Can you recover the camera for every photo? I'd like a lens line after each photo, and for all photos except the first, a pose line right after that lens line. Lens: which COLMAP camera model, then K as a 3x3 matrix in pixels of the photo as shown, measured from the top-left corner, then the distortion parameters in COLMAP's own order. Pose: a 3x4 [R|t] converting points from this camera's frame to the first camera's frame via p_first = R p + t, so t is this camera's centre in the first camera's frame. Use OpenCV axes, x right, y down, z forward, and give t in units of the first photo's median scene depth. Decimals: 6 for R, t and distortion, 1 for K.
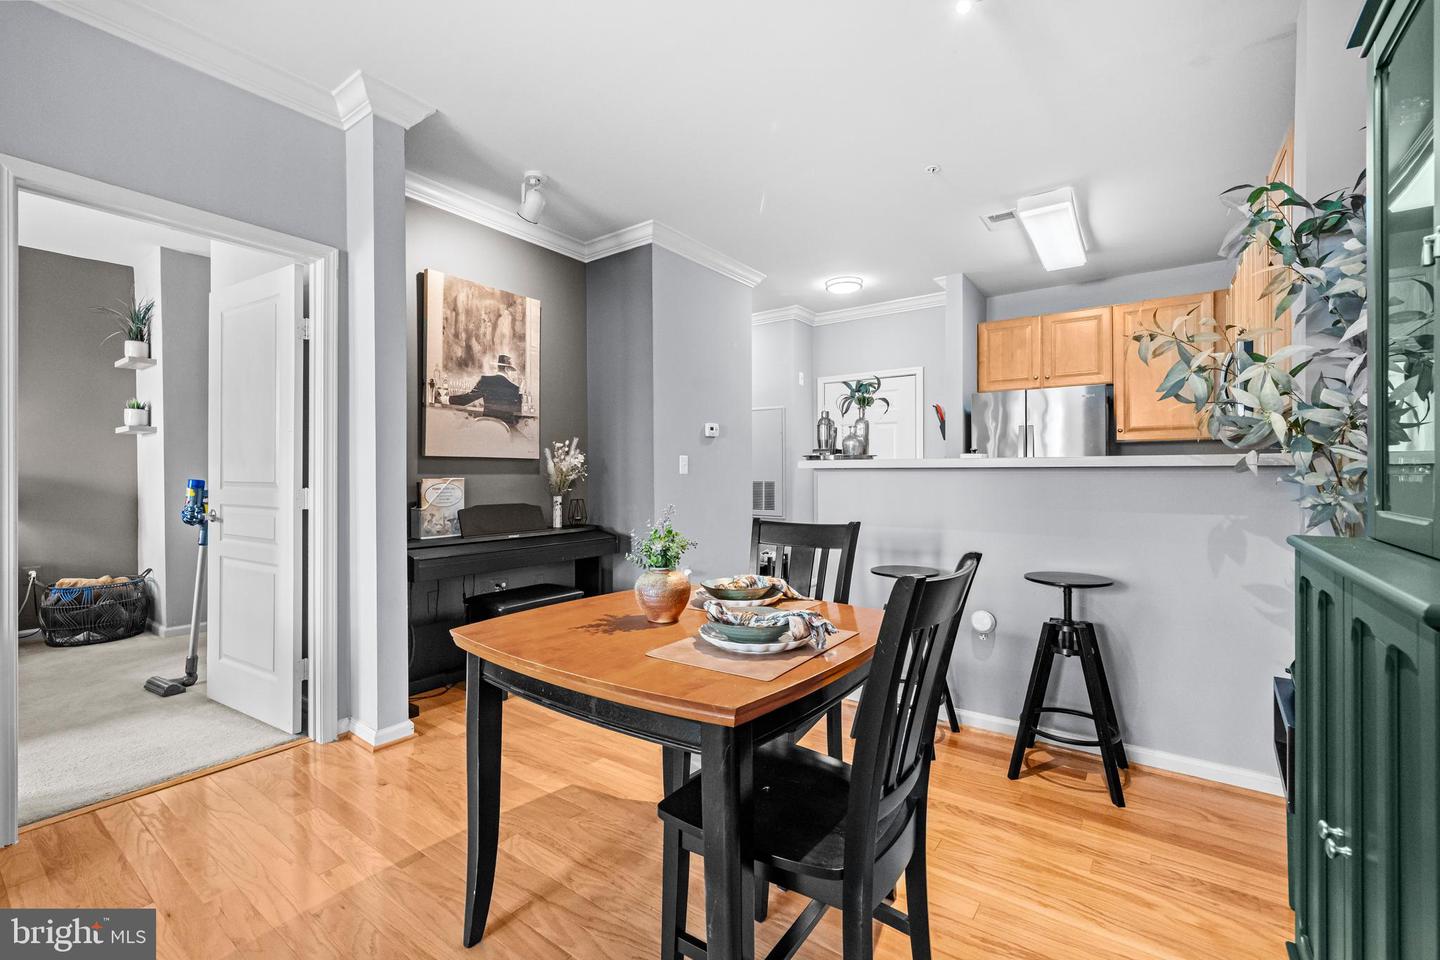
lens RADIAL K [[630.4, 0, 680.3], [0, 630.4, 473.1], [0, 0, 1]] dist [-0.002024, 0.001171]
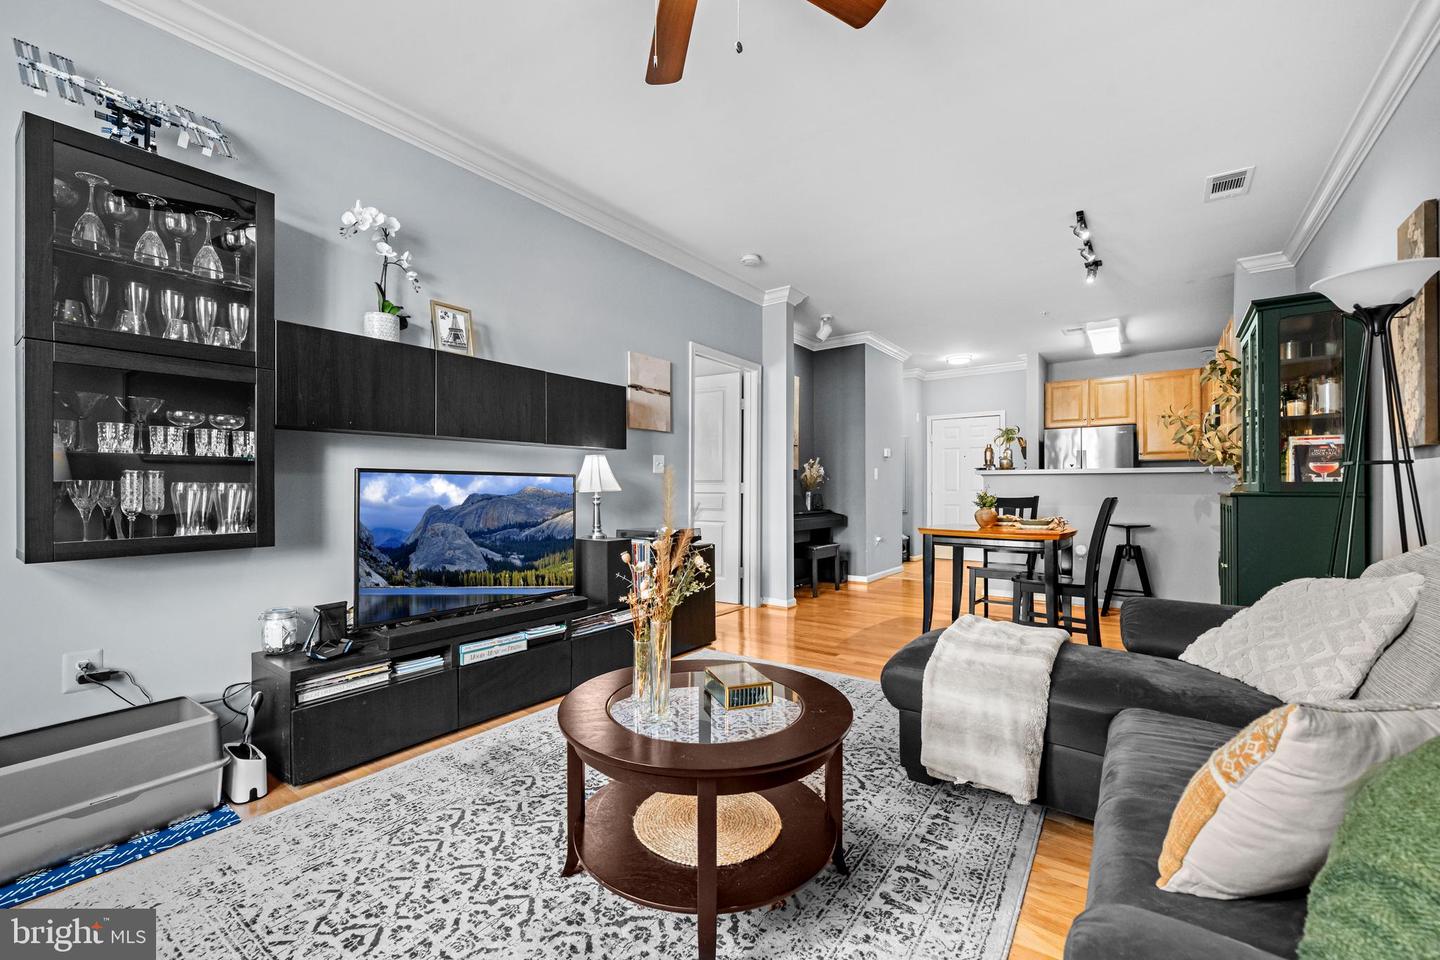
lens RADIAL K [[591.7, 0, 695.3], [0, 591.7, 482.9], [0, 0, 1]] dist [0.009331, -0.001831]
pose [[0.999948, 0.003749, -0.009534, -0.512113], [-0.003828, 0.999959, -0.008262, 0.028776], [0.009502, 0.008298, 0.999920, -0.633231]]
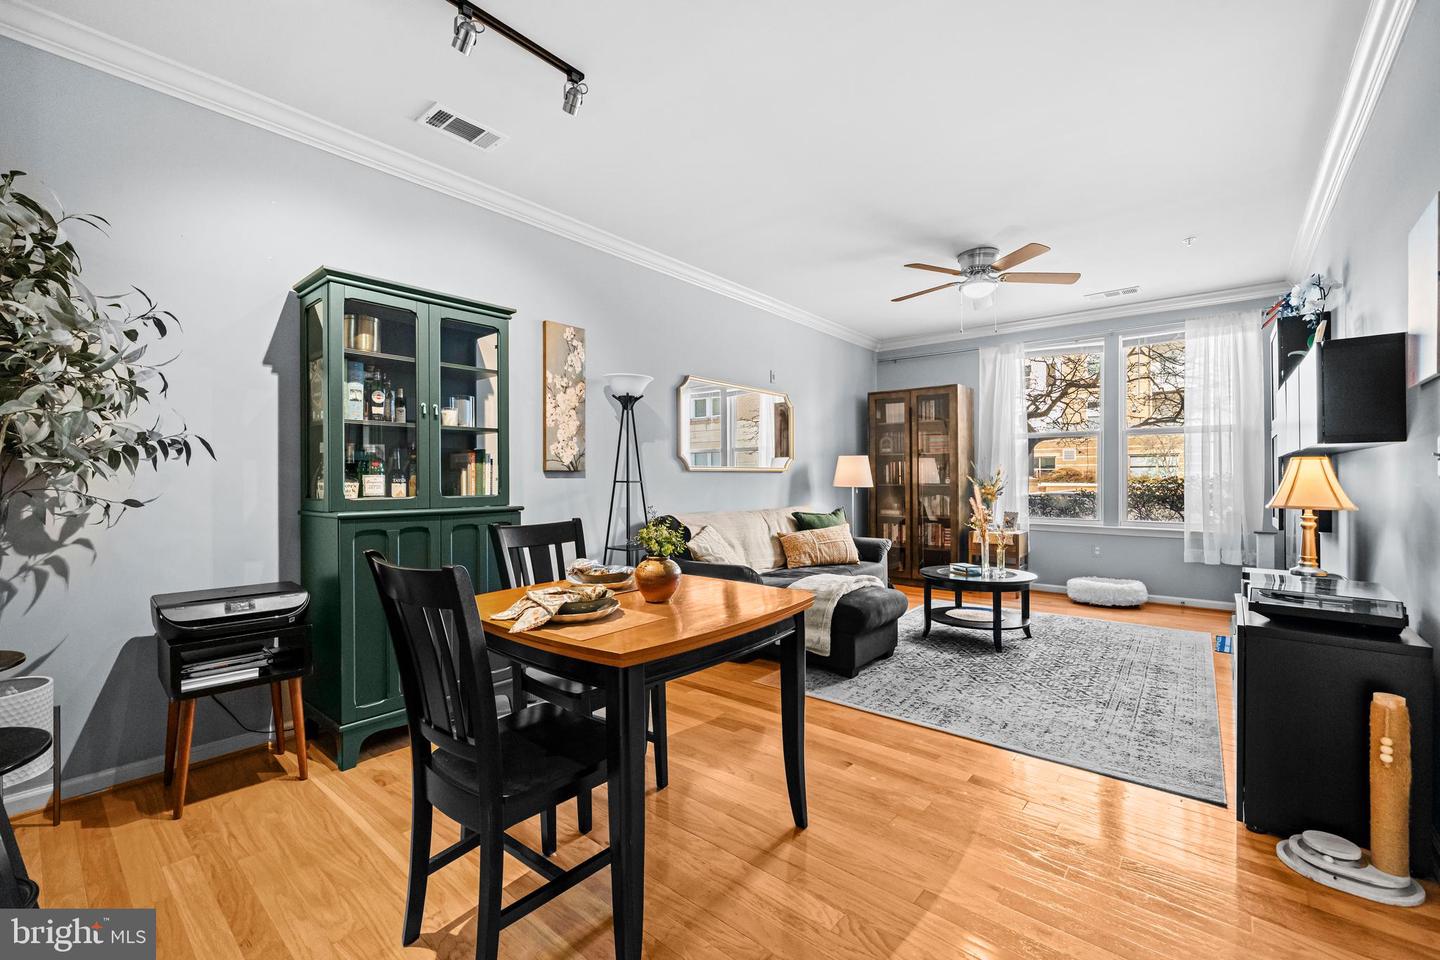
lens RADIAL K [[591.7, 0, 696.9], [0, 591.7, 468.8], [0, 0, 1]] dist [0.009331, -0.001831]
pose [[-0.996943, 0.006723, 0.077838, -0.092008], [0.005269, 0.999808, -0.018871, 0.000877], [-0.077950, -0.018403, -0.996787, 0.867711]]
